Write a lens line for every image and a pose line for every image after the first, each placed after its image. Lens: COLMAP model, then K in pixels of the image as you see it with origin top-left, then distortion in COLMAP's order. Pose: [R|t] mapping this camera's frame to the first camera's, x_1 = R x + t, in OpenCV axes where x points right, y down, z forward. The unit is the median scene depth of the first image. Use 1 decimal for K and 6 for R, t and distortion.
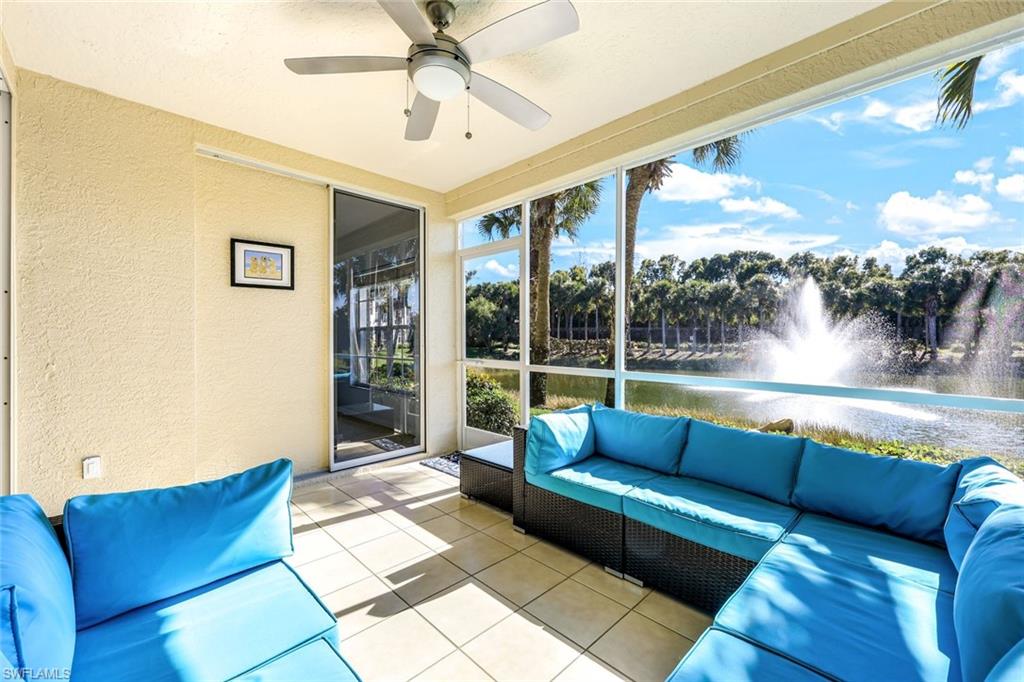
lens RADIAL K [[415.0, 0, 507.4], [0, 415.0, 341.0], [0, 0, 1]] dist [0.002967, 0.000292]
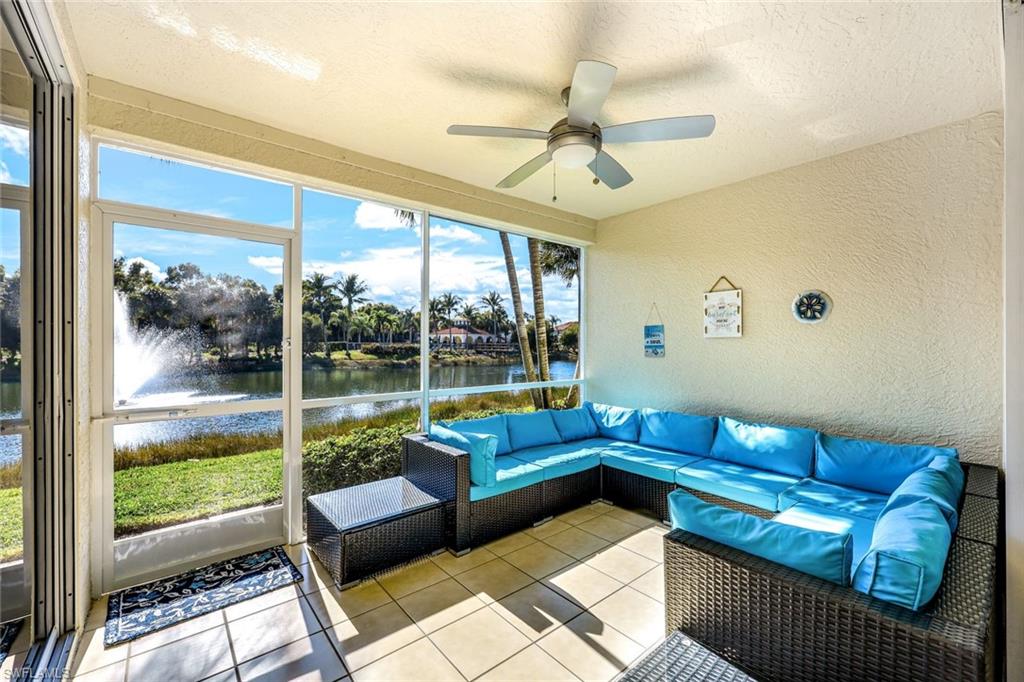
lens RADIAL K [[415.0, 0, 511.5], [0, 415.0, 342.1], [0, 0, 1]] dist [0.002967, 0.000292]
pose [[0.065990, 0.005796, 0.997803, -1.149356], [-0.000310, 0.999983, -0.005788, -0.072306], [-0.997820, 0.000073, 0.065991, 0.936790]]
